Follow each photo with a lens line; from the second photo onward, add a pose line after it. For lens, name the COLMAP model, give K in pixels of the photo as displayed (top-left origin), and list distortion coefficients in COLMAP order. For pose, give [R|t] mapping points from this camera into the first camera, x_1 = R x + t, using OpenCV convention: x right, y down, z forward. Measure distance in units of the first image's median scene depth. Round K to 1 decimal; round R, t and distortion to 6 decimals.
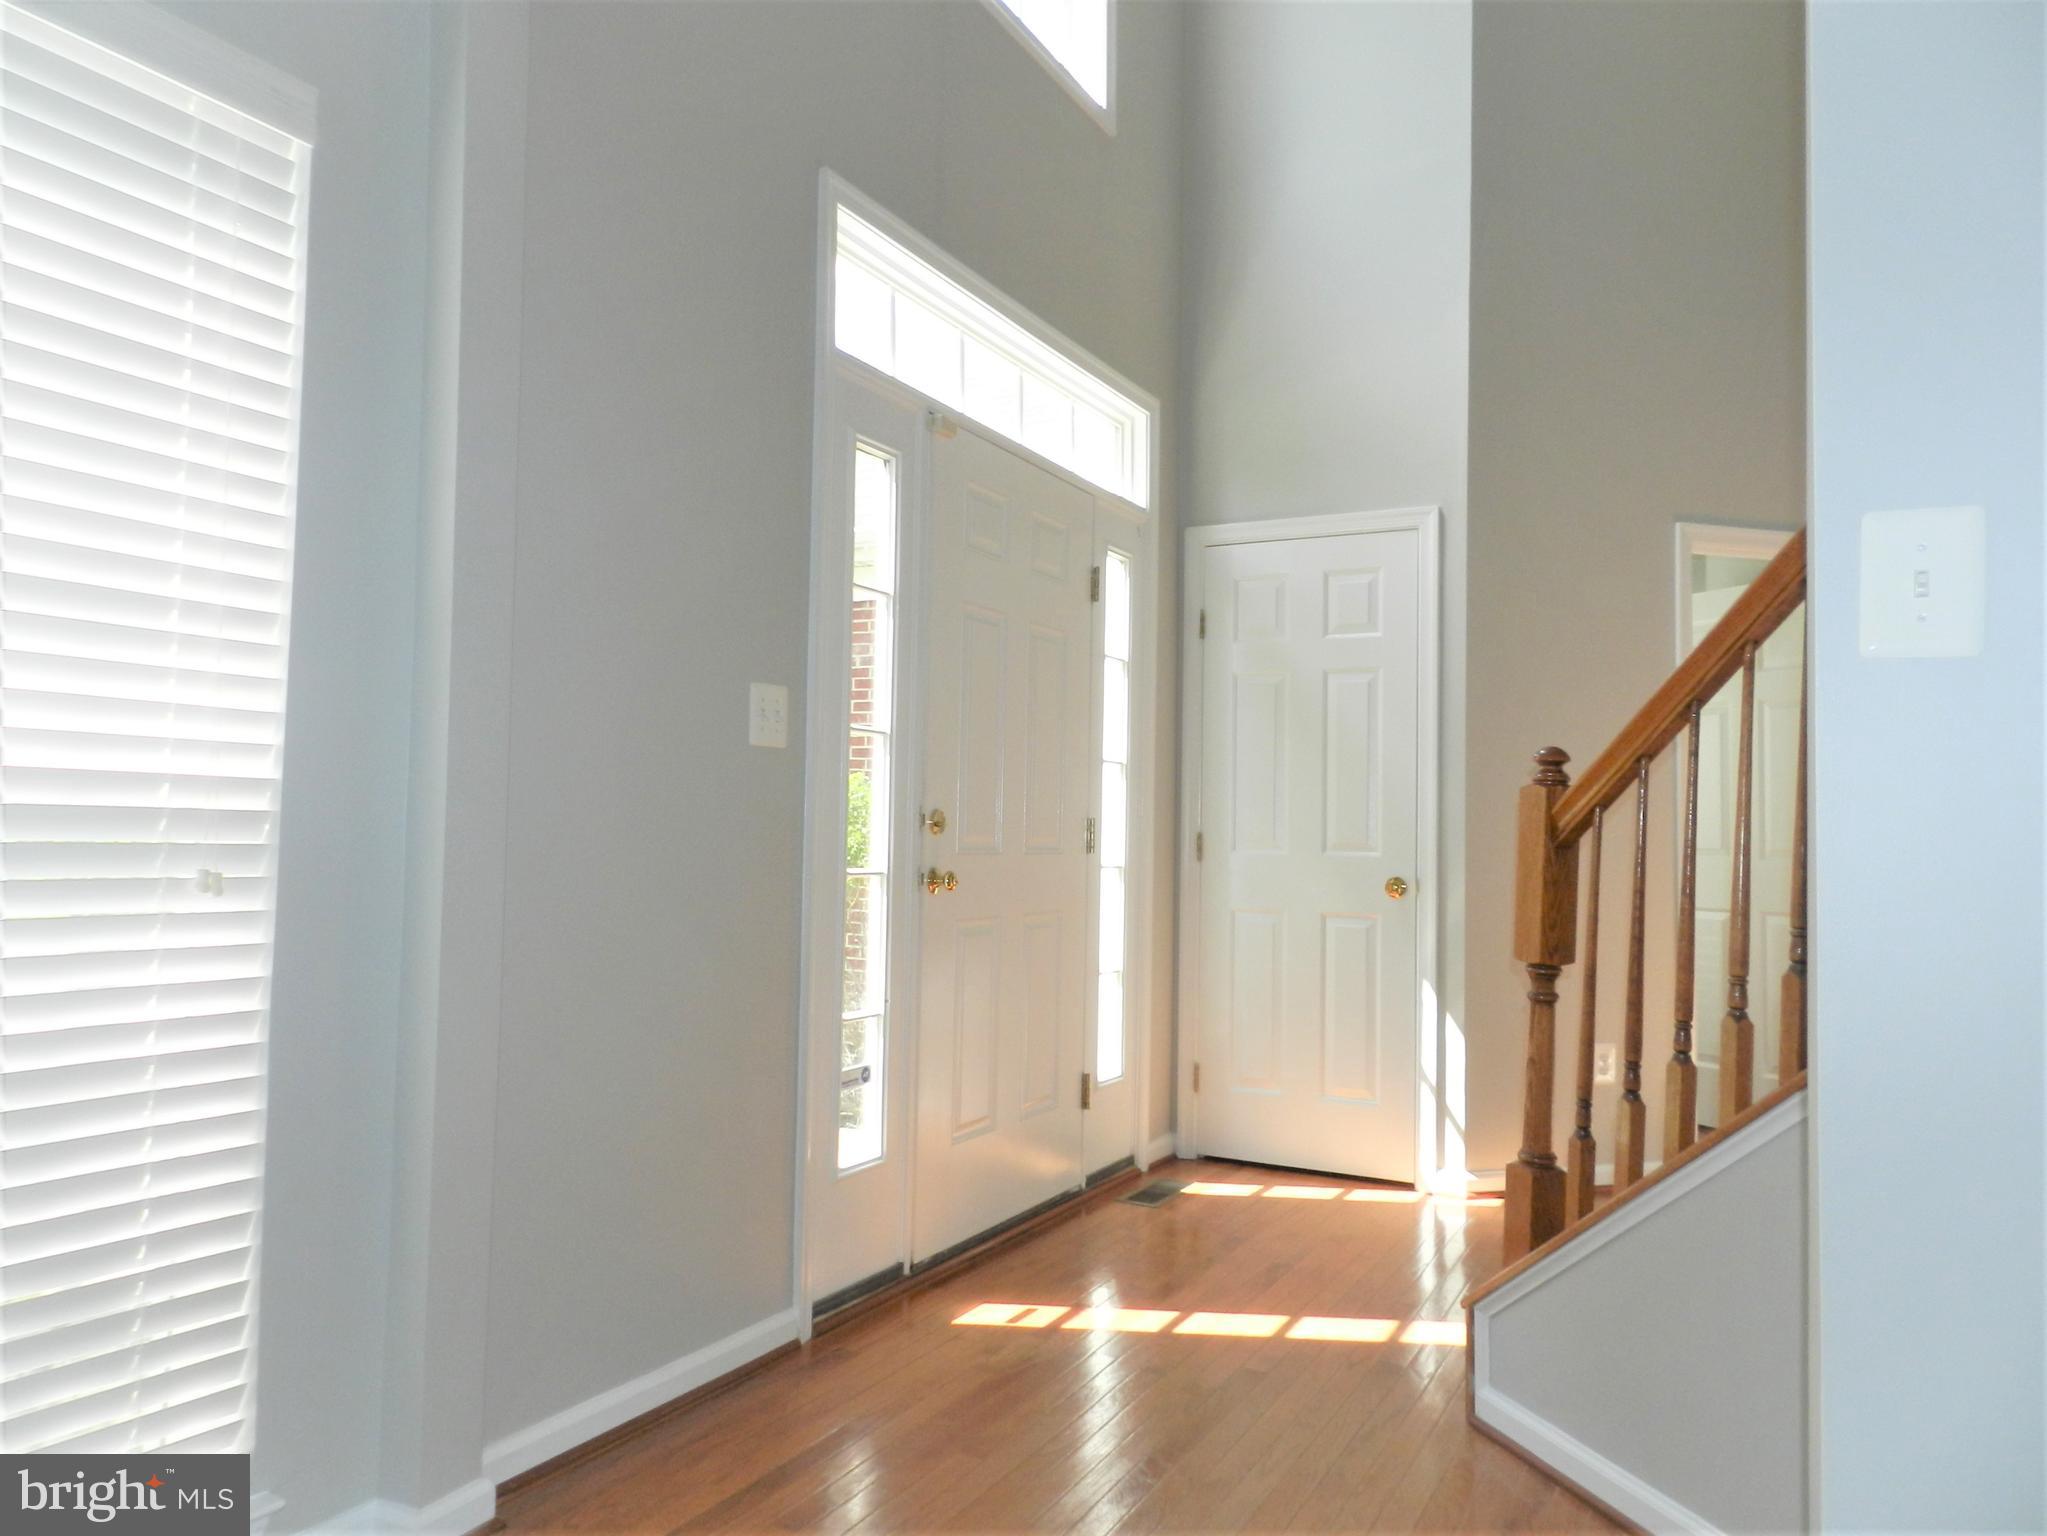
lens RADIAL K [[1413.3, 0, 1018.2], [0, 1413.3, 772.6], [0, 0, 1]] dist [0.011973, -0.002616]
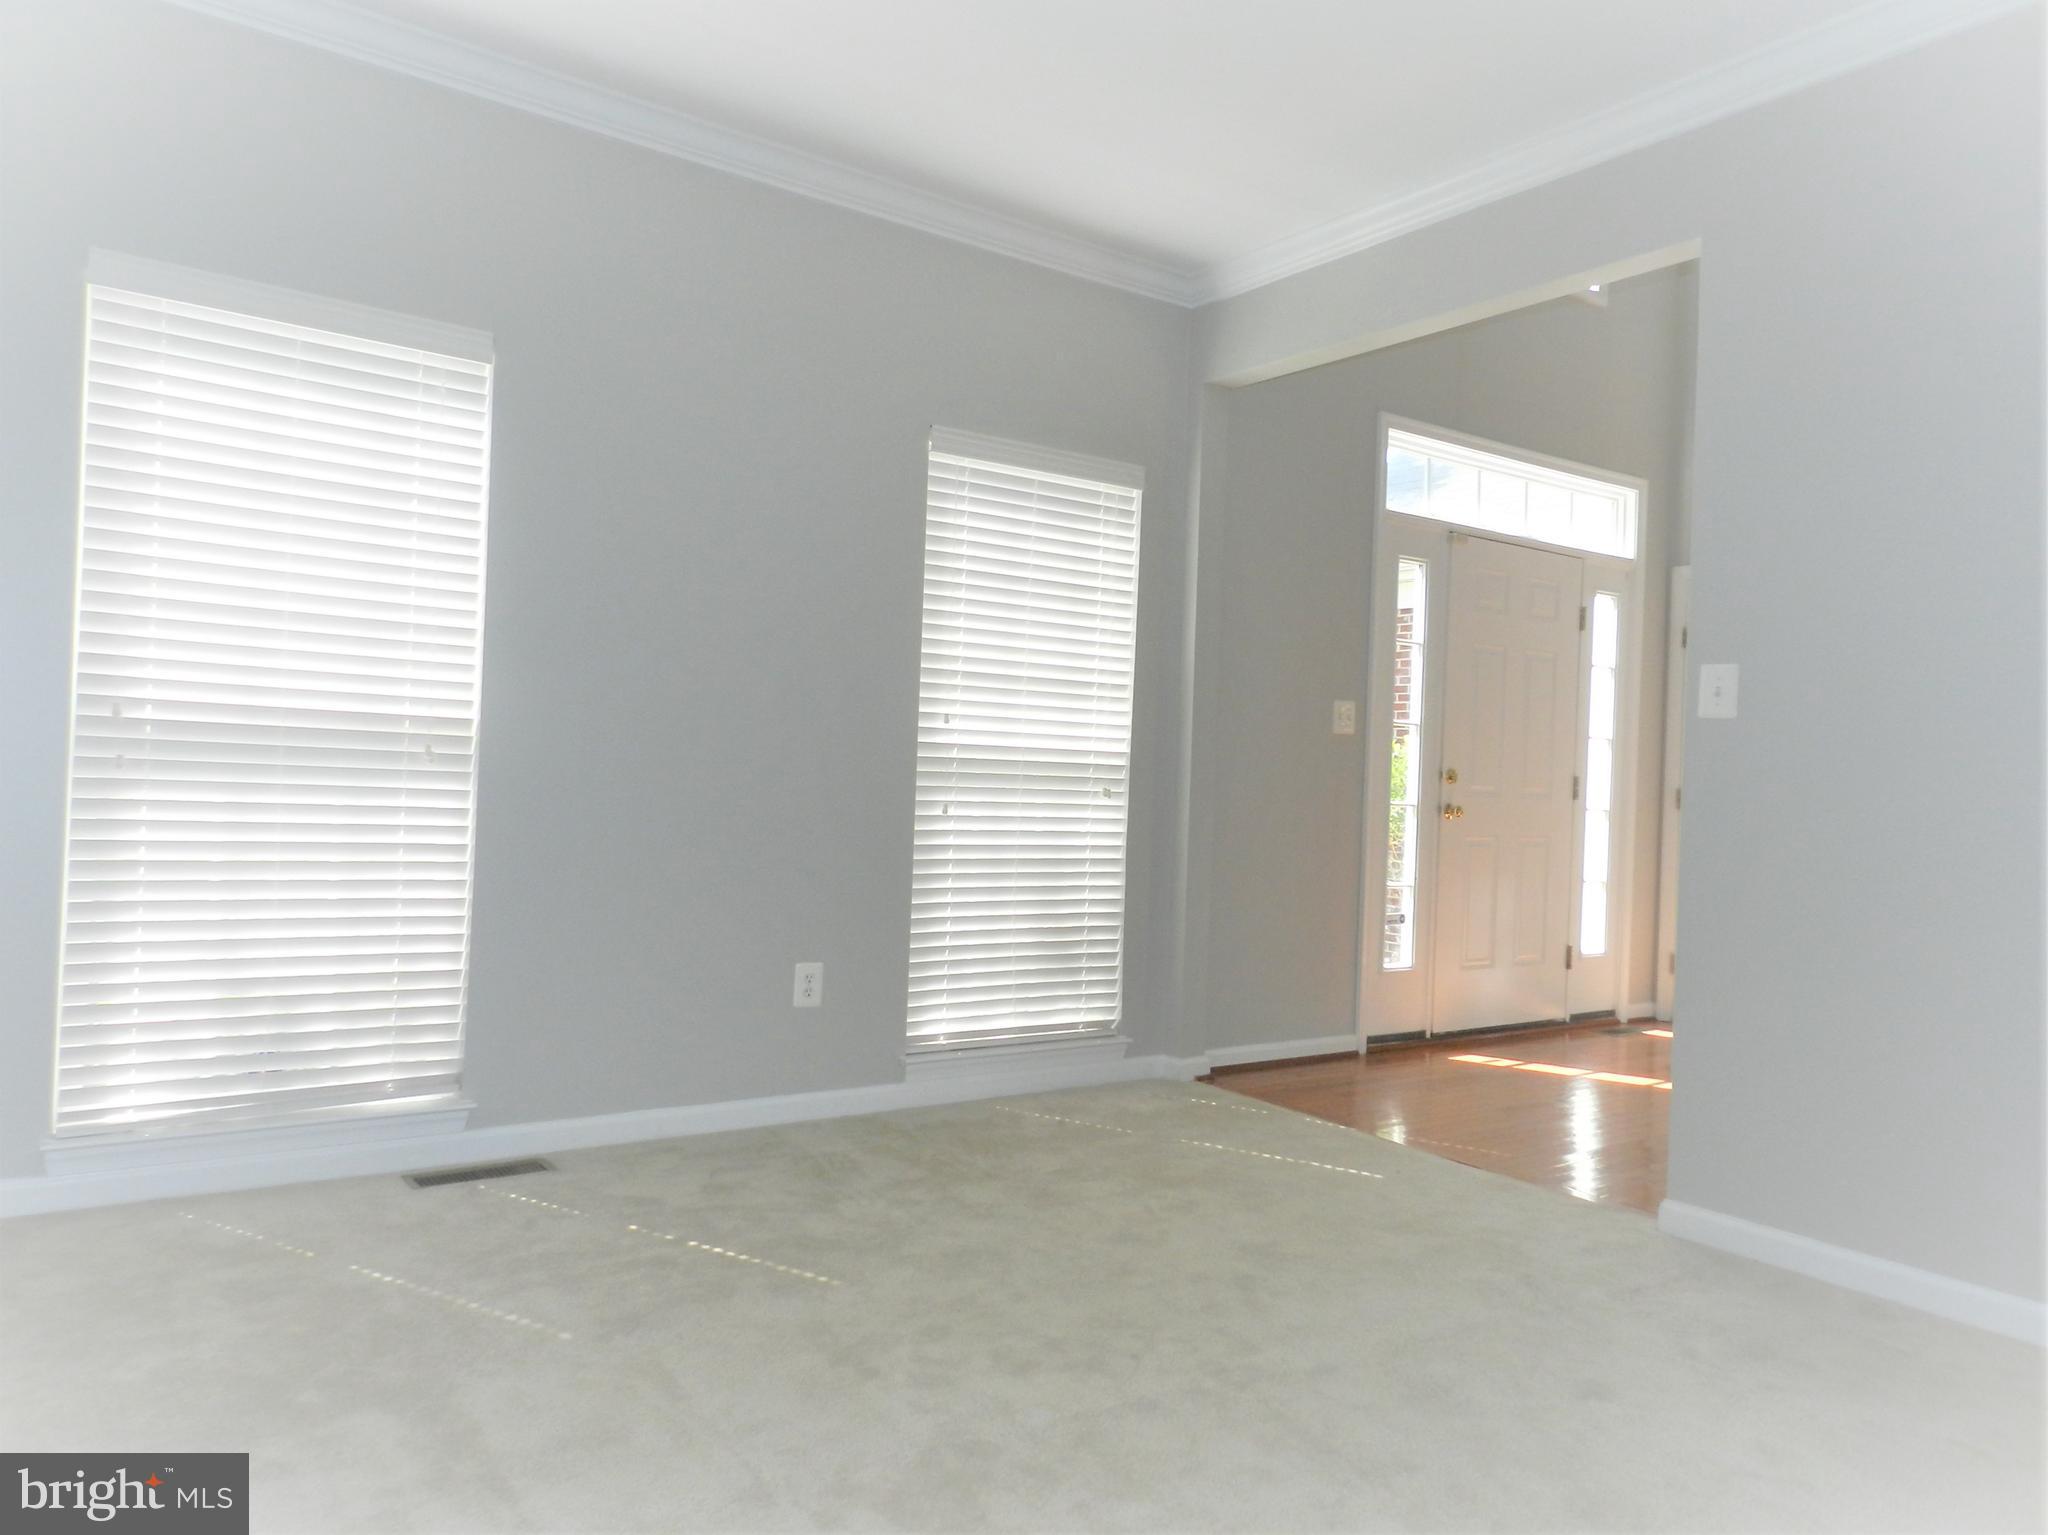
lens RADIAL K [[1414.0, 0, 1018.7], [0, 1414.0, 772.1], [0, 0, 1]] dist [0.011973, -0.002616]
pose [[0.897694, 0.013779, -0.440405, 0.243859], [-0.001042, 0.999575, 0.029150, -0.020352], [0.440619, -0.025709, 0.897326, -0.809515]]
